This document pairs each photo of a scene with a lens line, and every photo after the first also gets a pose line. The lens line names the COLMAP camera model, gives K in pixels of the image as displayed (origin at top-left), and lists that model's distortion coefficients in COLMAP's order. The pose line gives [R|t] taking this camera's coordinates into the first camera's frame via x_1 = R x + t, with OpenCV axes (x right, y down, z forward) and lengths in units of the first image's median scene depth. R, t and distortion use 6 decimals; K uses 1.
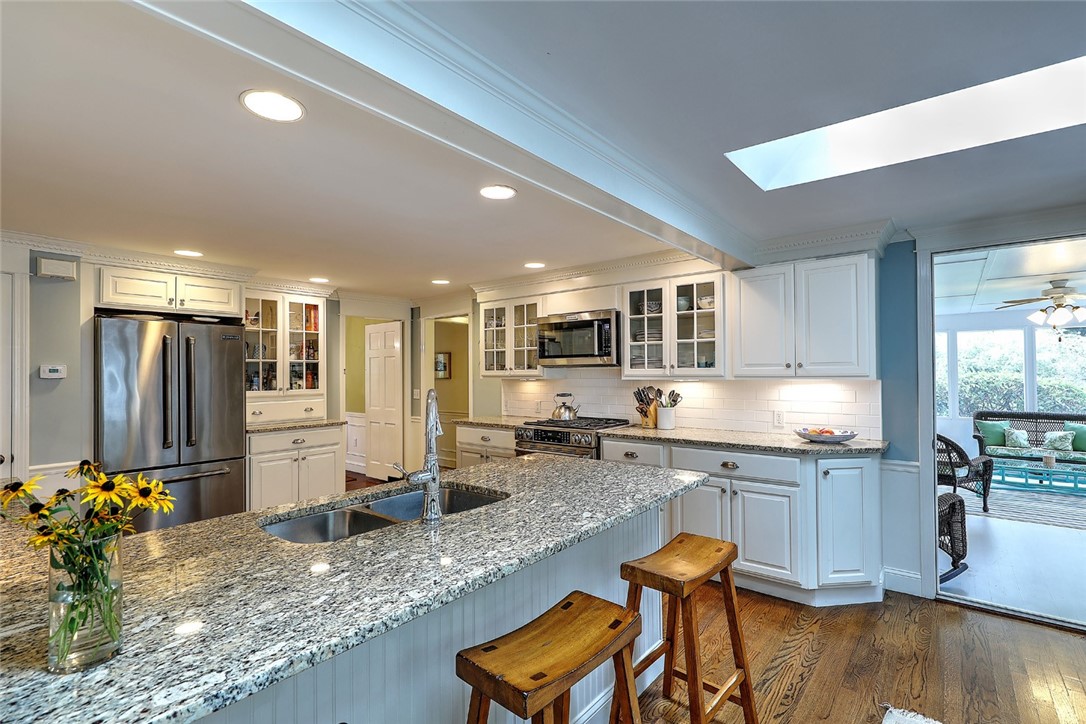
lens RADIAL K [[502.1, 0, 546.7], [0, 502.1, 365.4], [0, 0, 1]] dist [0.003755, 0.000043]
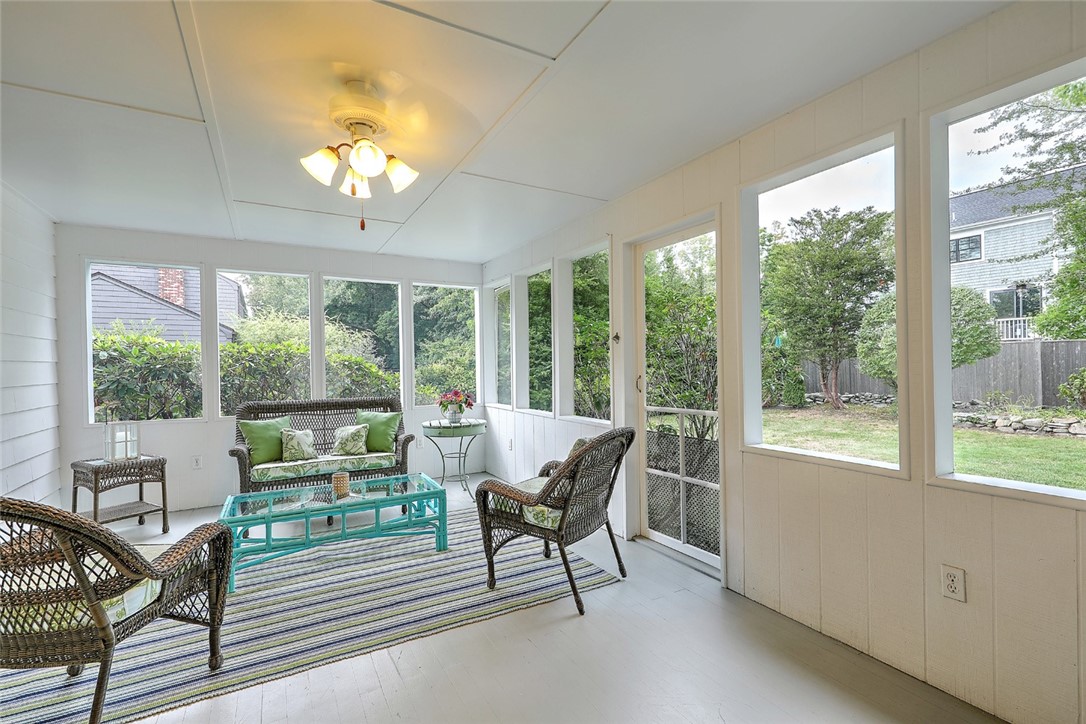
lens RADIAL K [[475.3, 0, 541.4], [0, 475.3, 366.3], [0, 0, 1]] dist [0.002880, 0.000069]
pose [[0.367125, 0.005574, 0.930155, 0.519831], [-0.001499, 0.999984, -0.005401, 0.054703], [-0.930170, 0.000588, 0.367128, 0.531047]]
